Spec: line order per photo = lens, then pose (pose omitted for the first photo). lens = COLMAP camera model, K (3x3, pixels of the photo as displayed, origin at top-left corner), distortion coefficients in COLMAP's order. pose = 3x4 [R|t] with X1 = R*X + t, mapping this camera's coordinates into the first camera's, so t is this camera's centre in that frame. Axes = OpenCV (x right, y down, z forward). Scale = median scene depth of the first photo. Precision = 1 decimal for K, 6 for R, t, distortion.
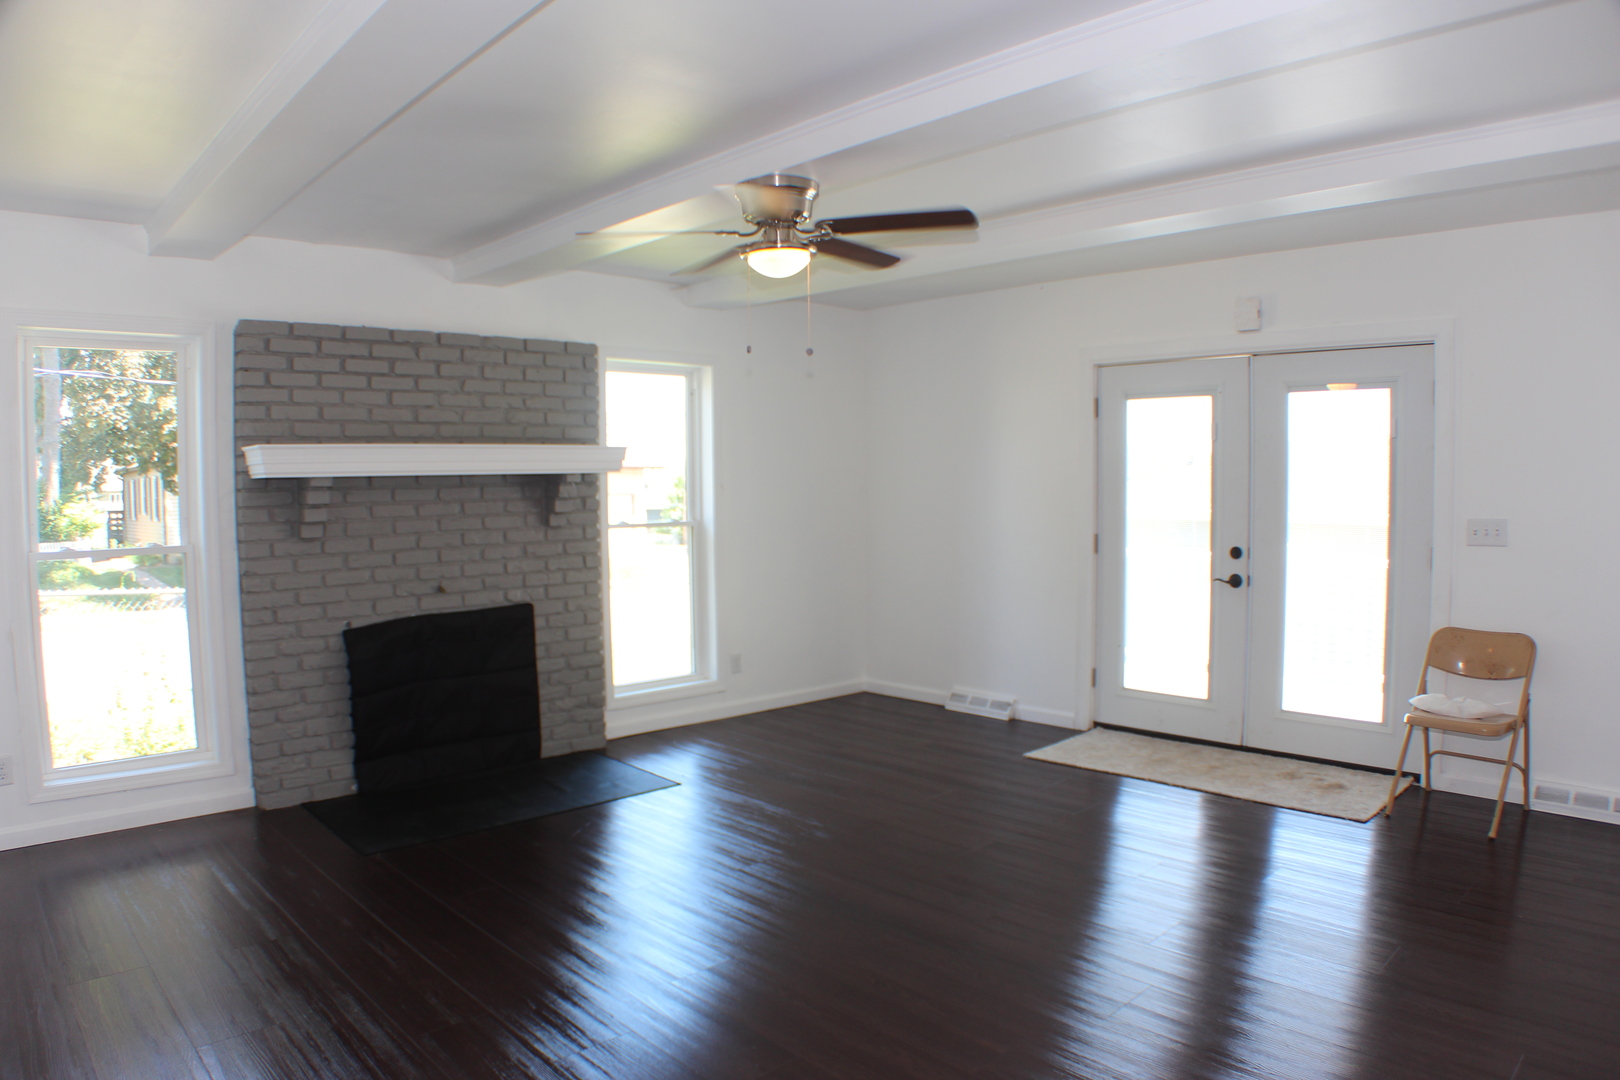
lens RADIAL K [[1053.2, 0, 822.0], [0, 1053.2, 549.2], [0, 0, 1]] dist [-0.204157, 0.070331]
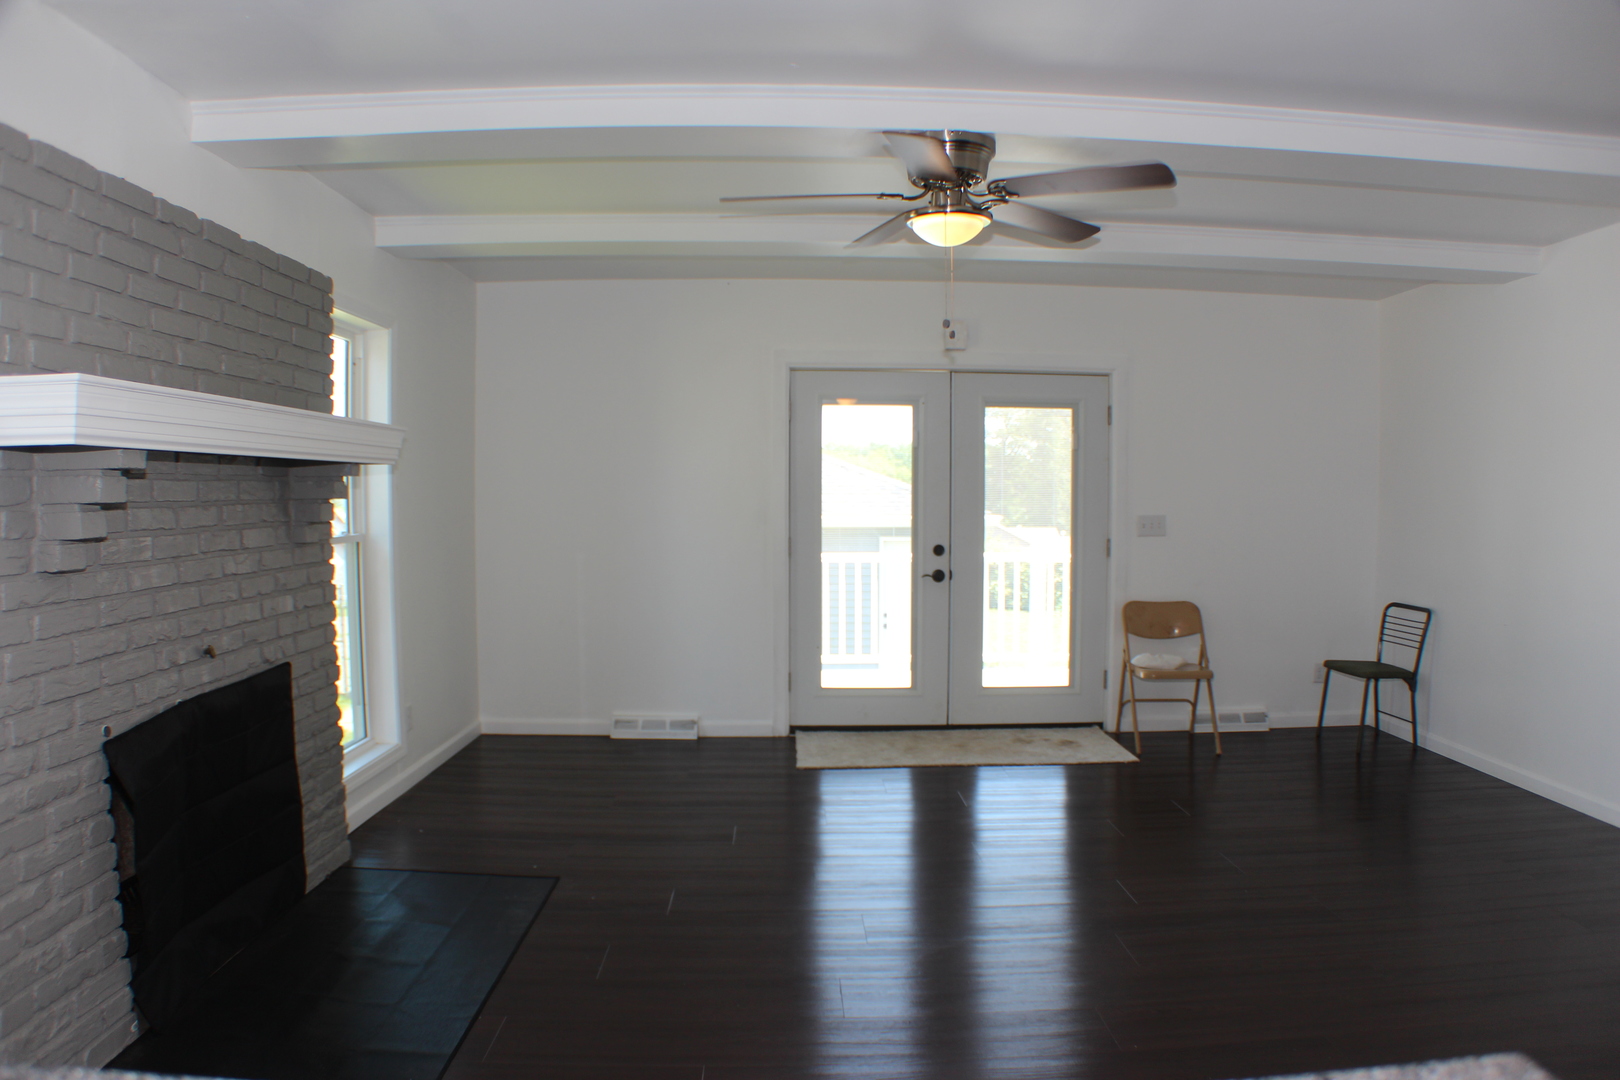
lens RADIAL K [[1053.2, 0, 821.9], [0, 1053.2, 543.0], [0, 0, 1]] dist [-0.204157, 0.070331]
pose [[0.673496, -0.026459, 0.738717, -0.536061], [0.039306, 0.999227, -0.000046, -0.009539], [-0.738145, 0.029067, 0.674016, 0.343483]]
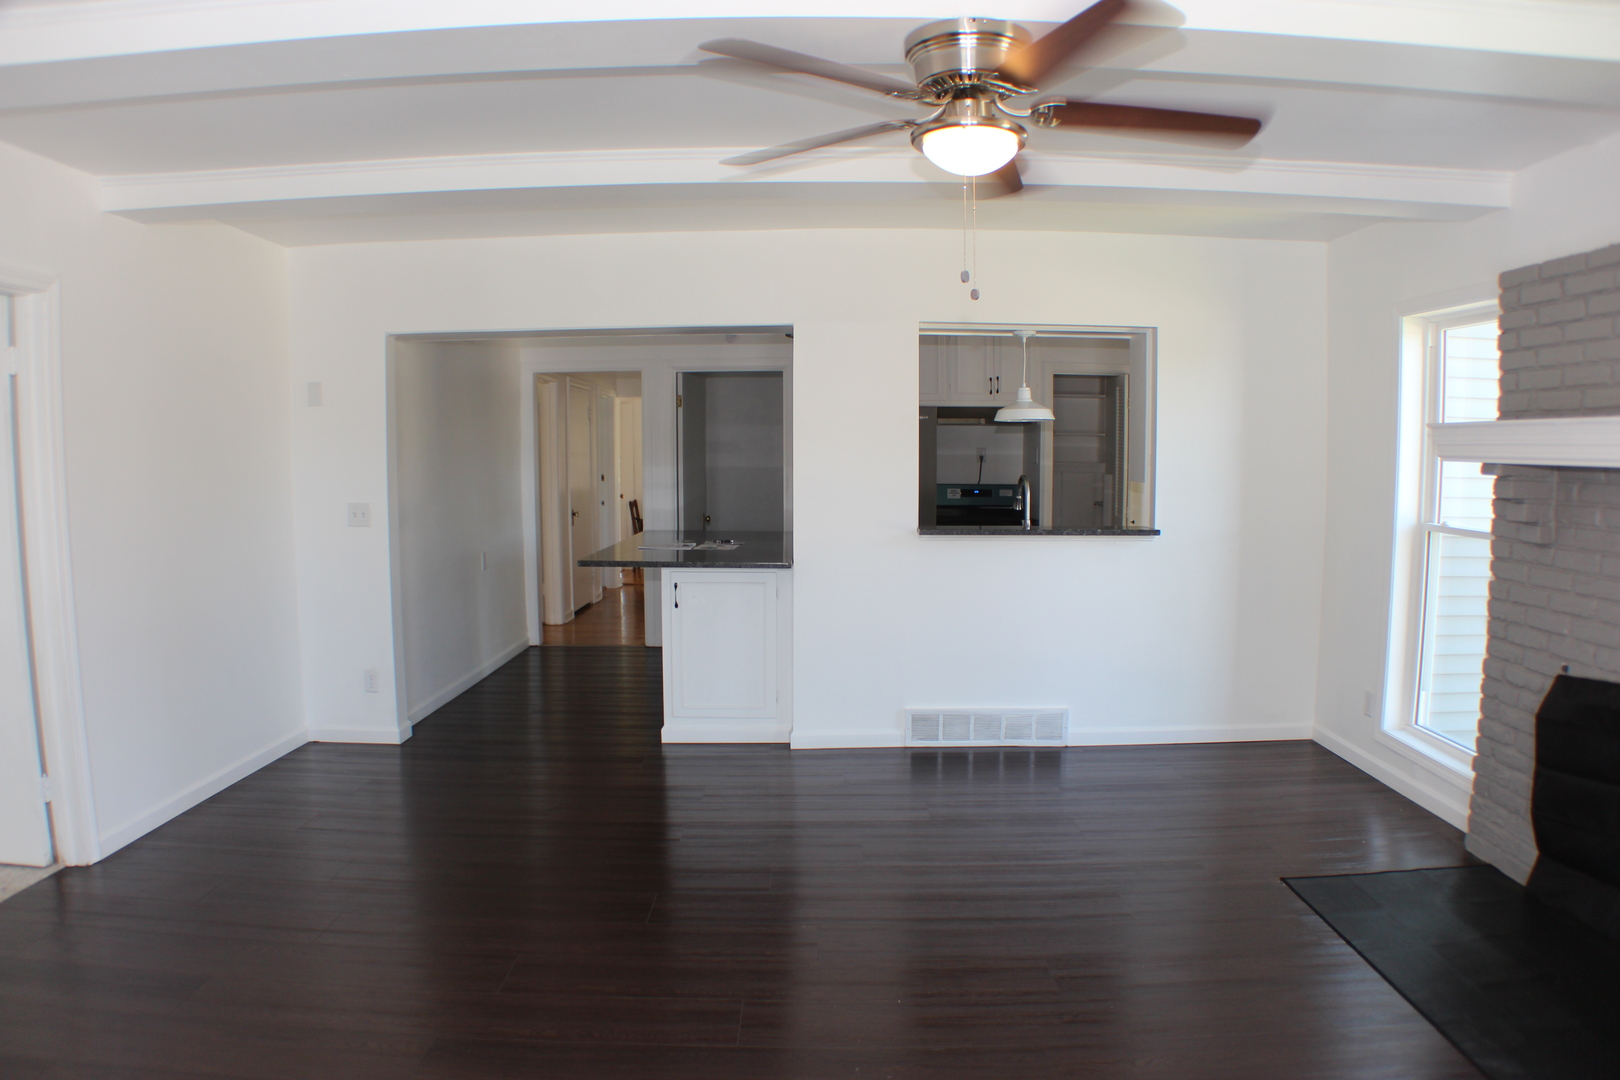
lens RADIAL K [[1053.2, 0, 803.3], [0, 1053.2, 542.7], [0, 0, 1]] dist [-0.204157, 0.070331]
pose [[-0.703818, 0.080361, -0.705821, 0.352648], [-0.033572, 0.988708, 0.146047, -0.086930], [0.709587, 0.126486, -0.693172, 0.977805]]
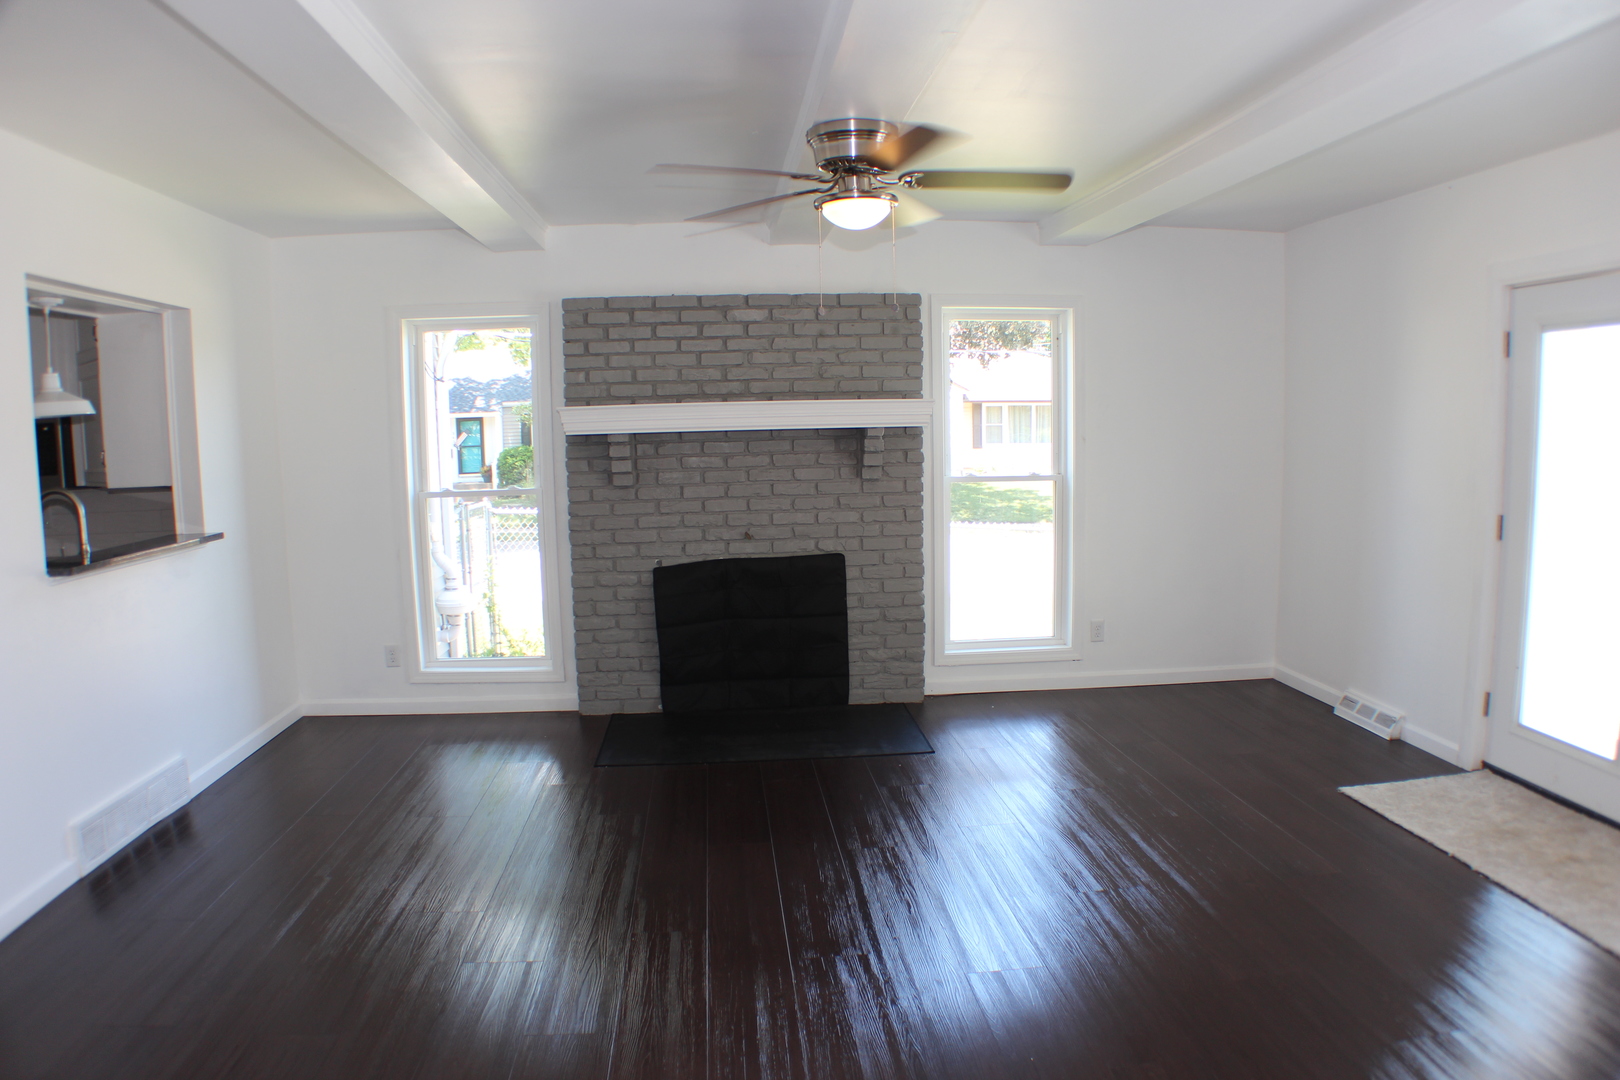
lens RADIAL K [[1053.2, 0, 815.4], [0, 1053.2, 549.0], [0, 0, 1]] dist [-0.204157, 0.070331]
pose [[0.783469, 0.071323, -0.617325, 0.355895], [-0.029334, 0.996529, 0.077906, -0.034086], [0.620739, -0.042928, 0.782841, 0.175441]]
